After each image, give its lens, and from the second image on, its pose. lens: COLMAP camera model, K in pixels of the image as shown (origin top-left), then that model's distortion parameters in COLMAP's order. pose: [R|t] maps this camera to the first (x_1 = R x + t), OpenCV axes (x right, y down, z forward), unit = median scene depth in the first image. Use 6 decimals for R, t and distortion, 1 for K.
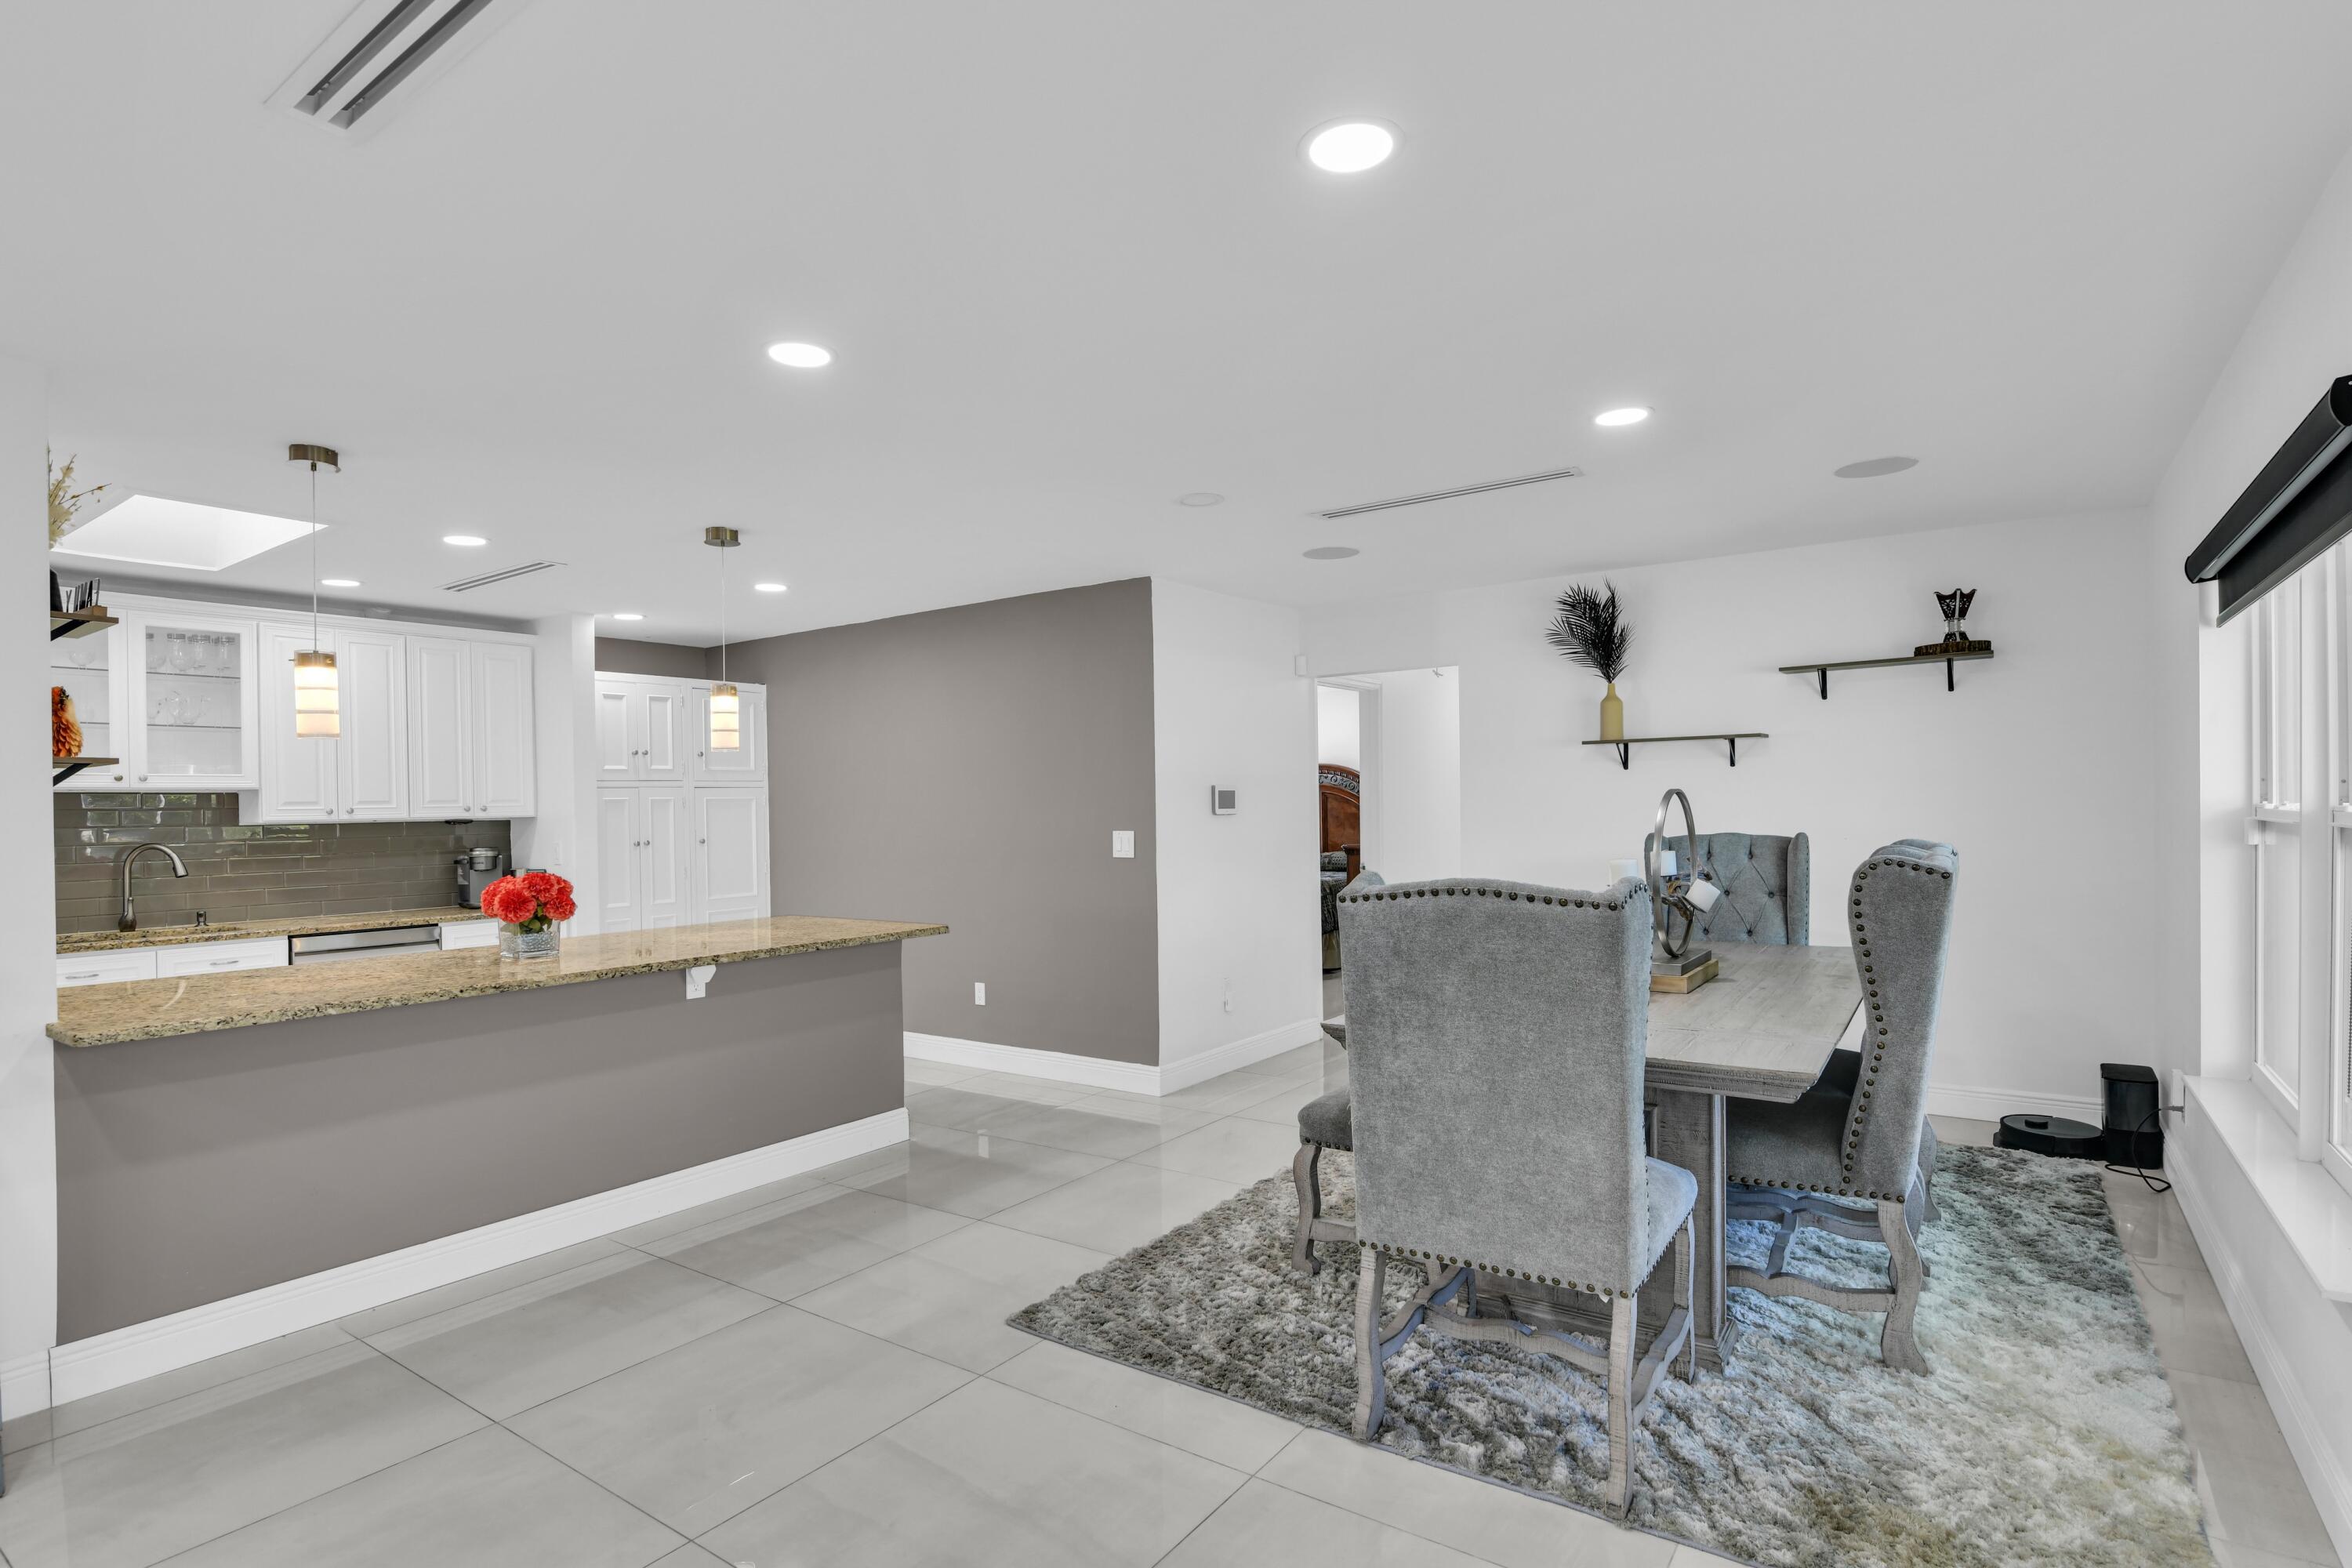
lens RADIAL K [[1111.2, 0, 1220.8], [0, 1111.2, 812.2], [0, 0, 1]] dist [-0.014995, 0.000214]
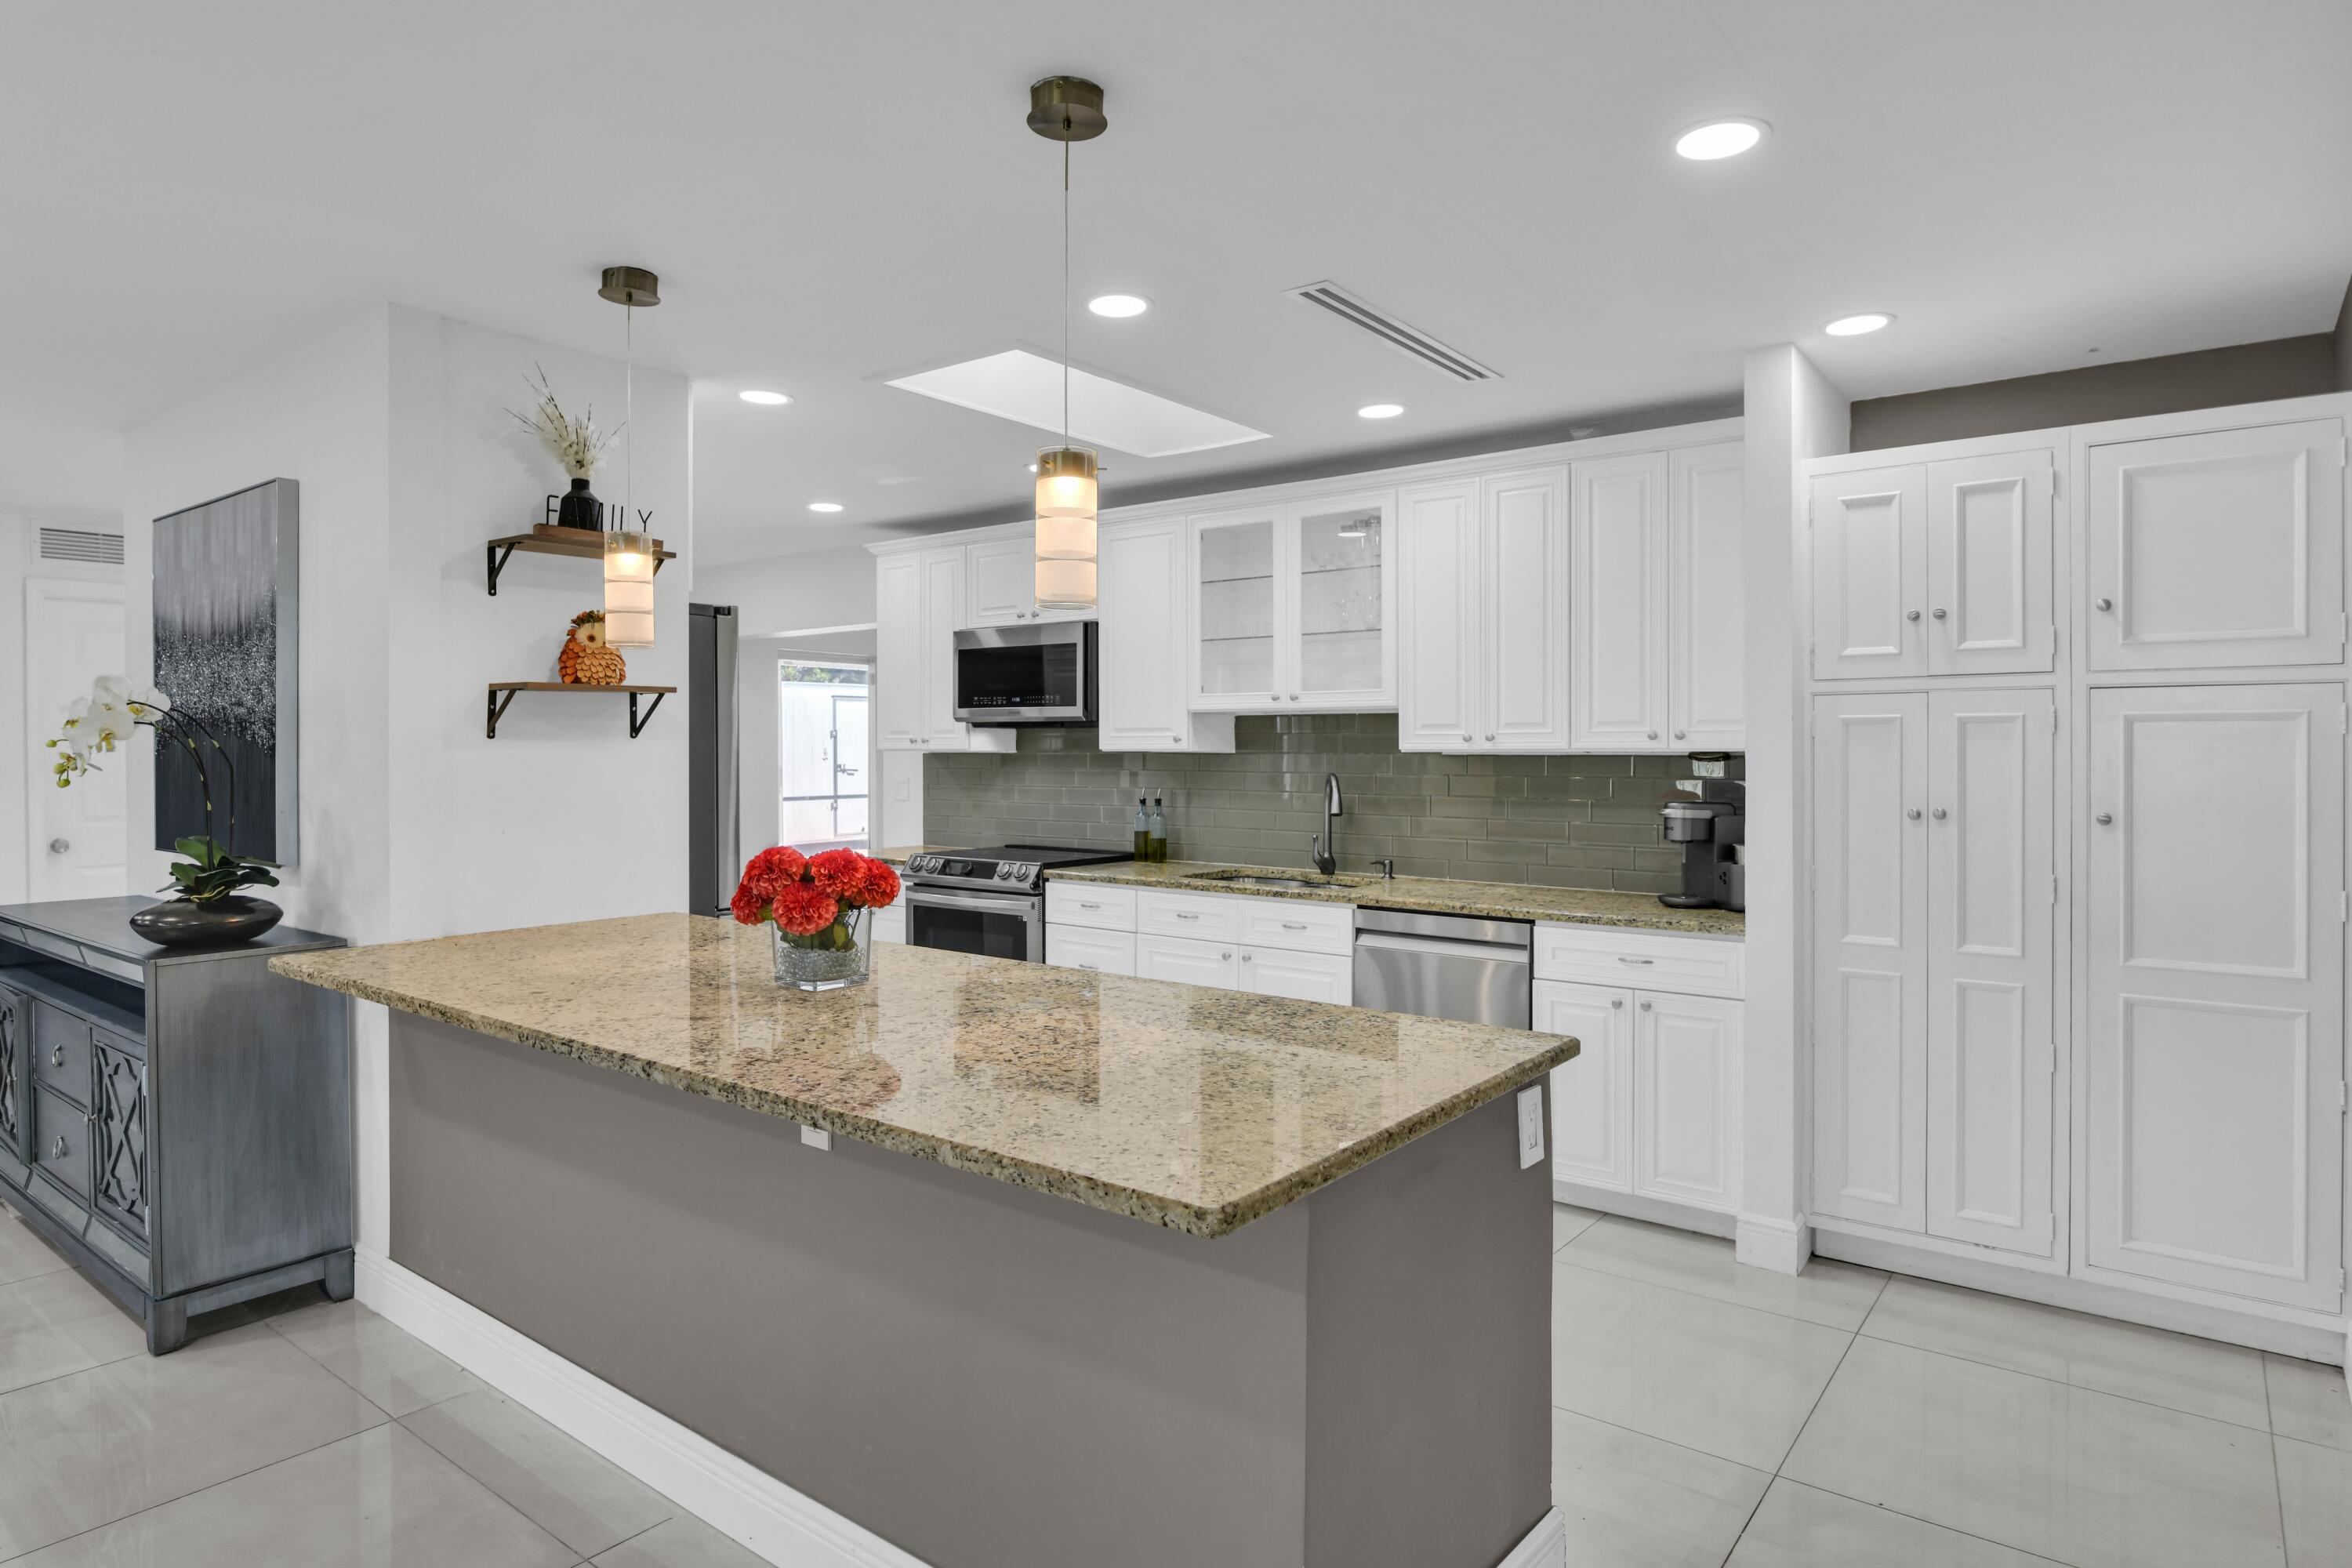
lens RADIAL K [[1319.0, 0, 1168.1], [0, 1319.0, 766.8], [0, 0, 1]] dist [-0.001081, -0.000505]
pose [[-0.064906, 0.033341, -0.997334, 0.047198], [-0.004290, 0.999423, 0.033690, -0.009958], [0.997882, 0.006466, -0.064725, 0.851836]]
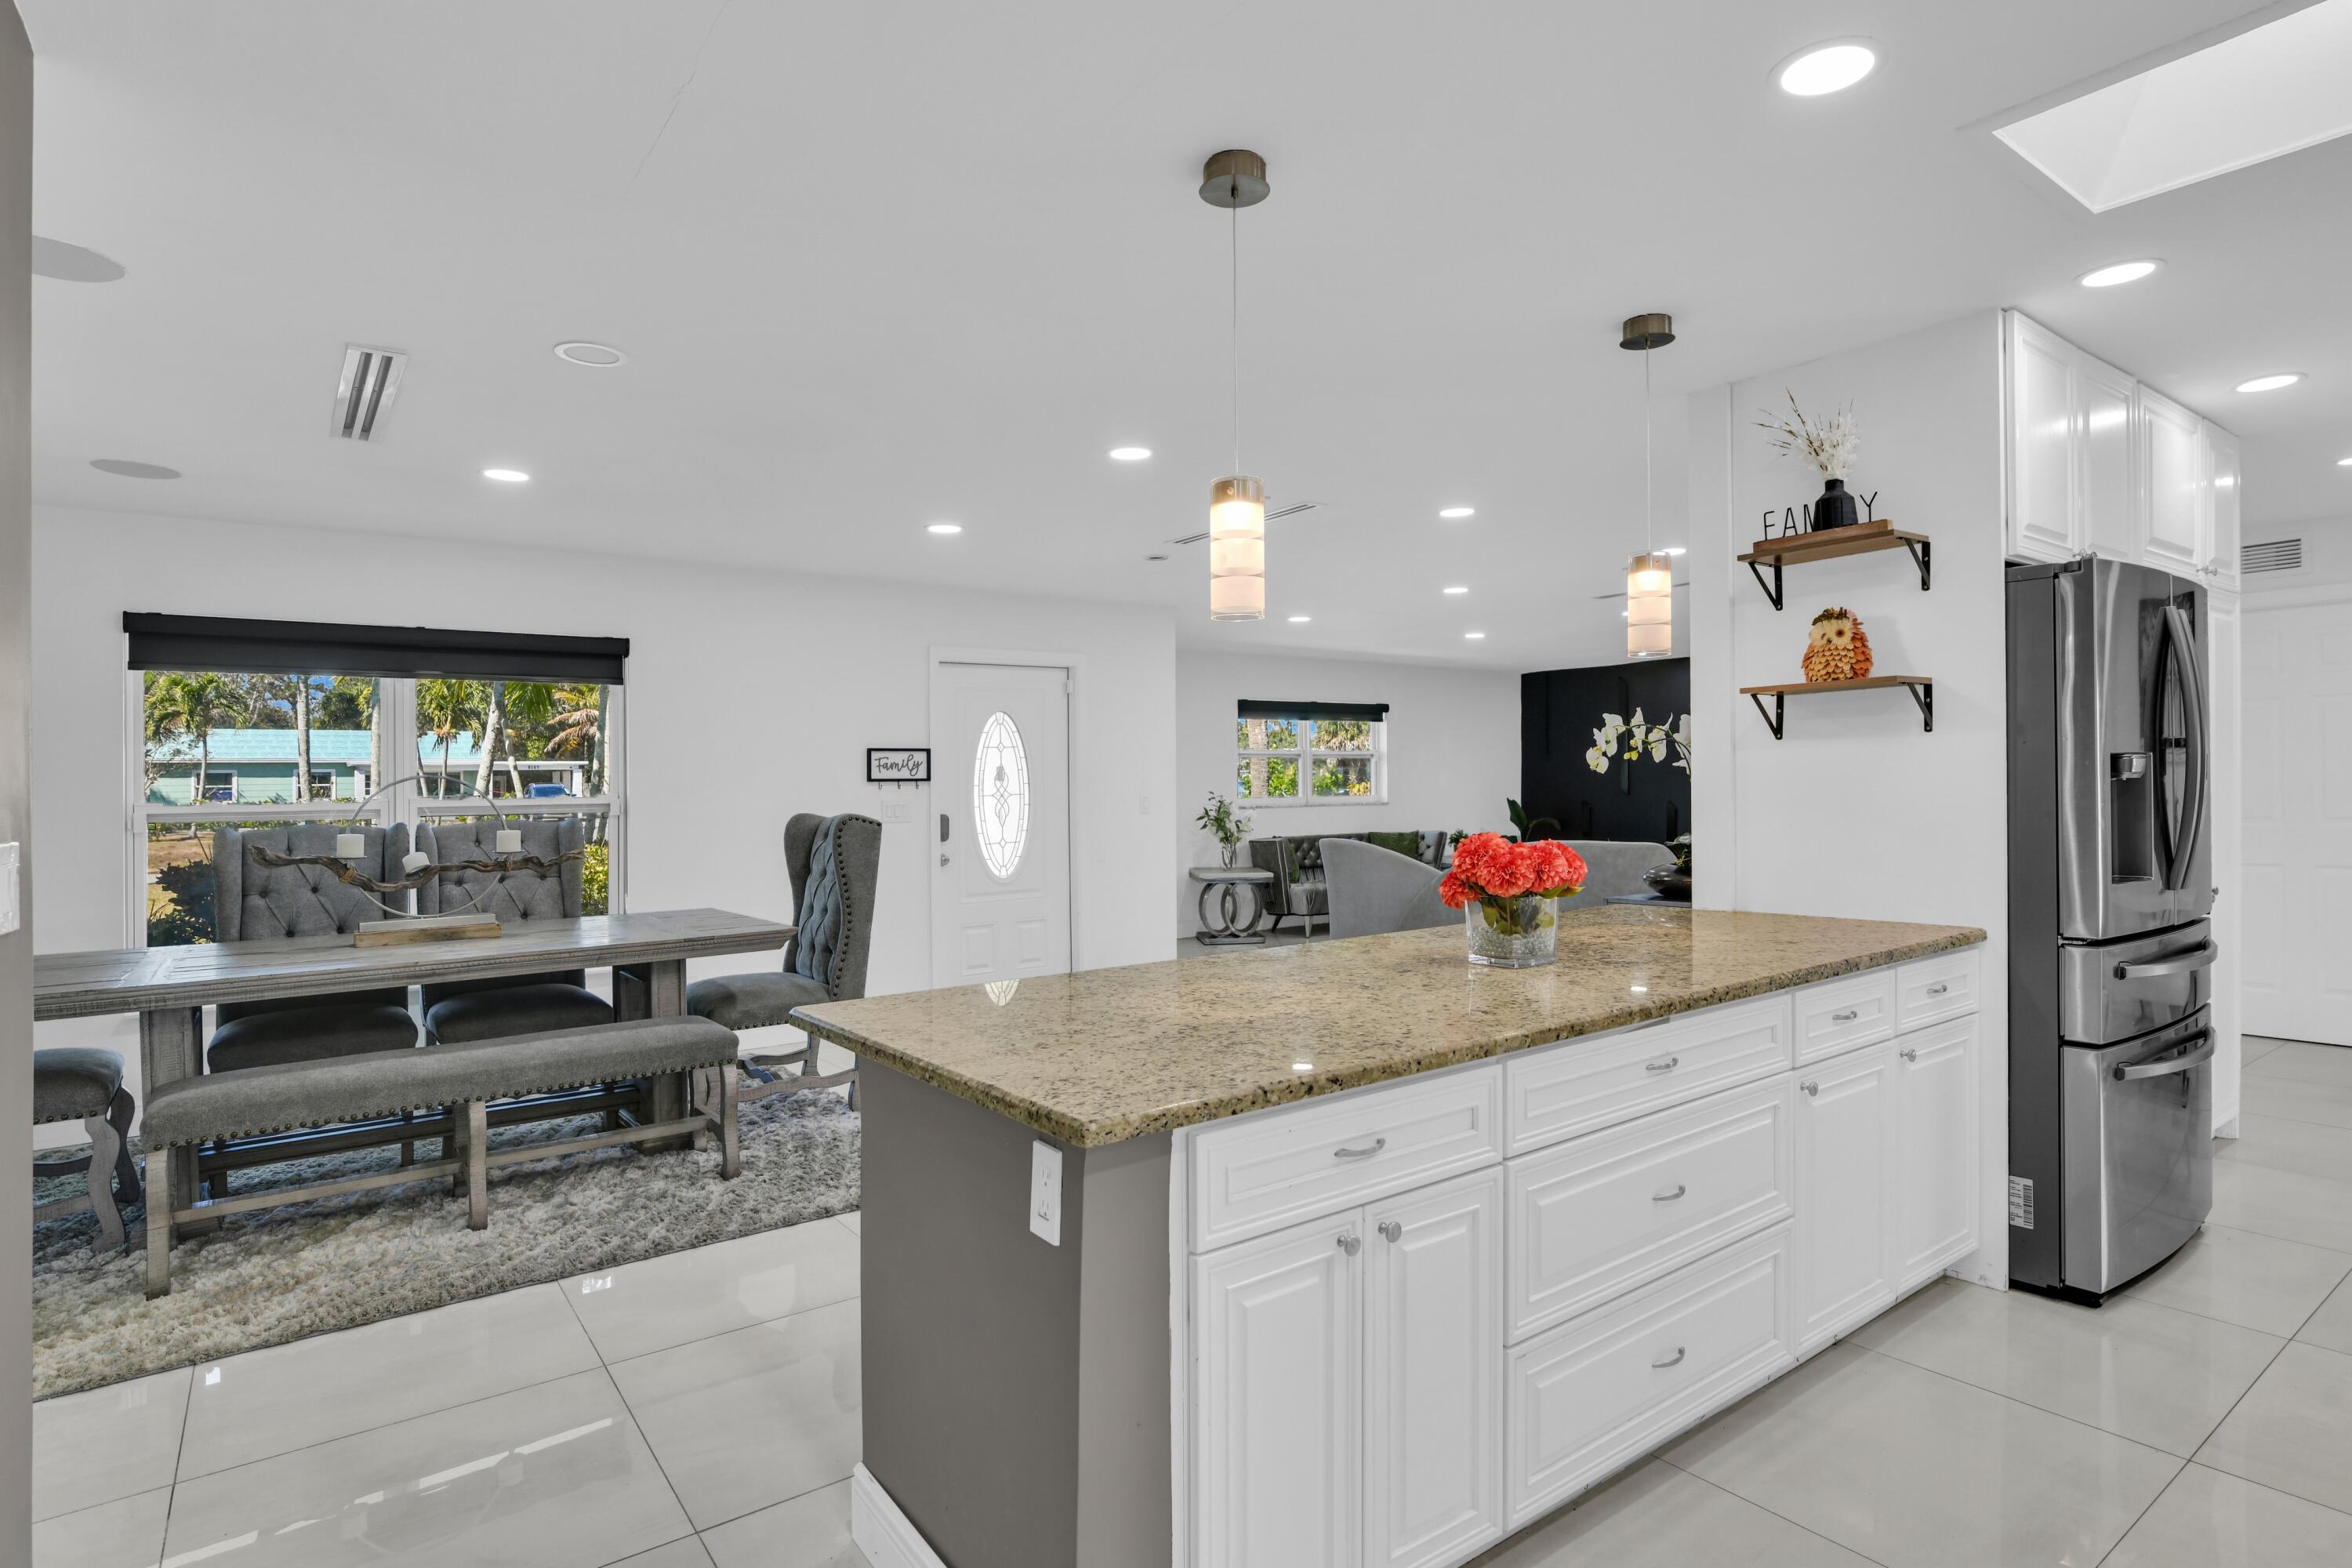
lens RADIAL K [[1200.1, 0, 1203.1], [0, 1200.1, 786.4], [0, 0, 1]] dist [-0.012101, 0.001396]
pose [[-0.949092, 0.036580, 0.312867, -0.478741], [0.038263, 0.999267, -0.000760, 0.014686], [-0.312666, 0.011250, -0.949797, 1.199965]]
